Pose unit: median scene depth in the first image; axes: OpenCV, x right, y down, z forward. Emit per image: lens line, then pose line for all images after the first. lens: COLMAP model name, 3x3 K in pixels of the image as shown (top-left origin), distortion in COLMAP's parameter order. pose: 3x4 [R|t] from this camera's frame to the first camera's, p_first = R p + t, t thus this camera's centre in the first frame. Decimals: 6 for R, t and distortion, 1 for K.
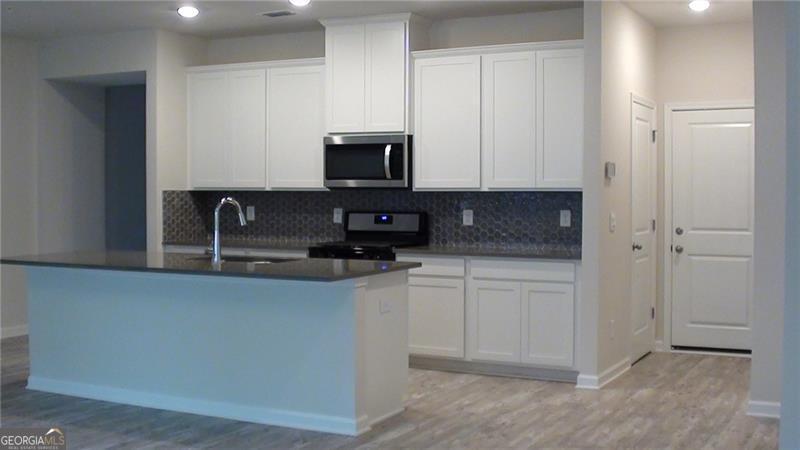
lens RADIAL K [[967.9, 0, 401.6], [0, 967.9, 222.2], [0, 0, 1]] dist [-0.121072, 0.000000]
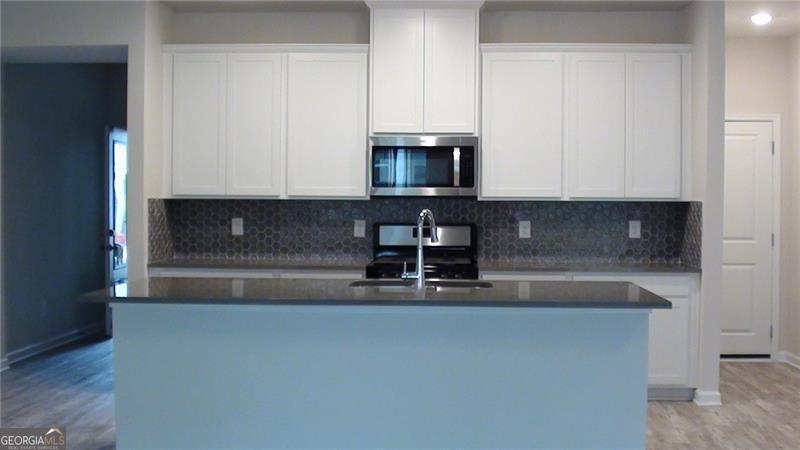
lens RADIAL K [[967.9, 0, 399.9], [0, 967.9, 228.5], [0, 0, 1]] dist [-0.121072, 0.000000]
pose [[0.914324, -0.009554, 0.404870, -0.402497], [0.009916, 0.999950, 0.001202, -0.007865], [-0.404861, 0.002916, 0.914374, 0.207837]]
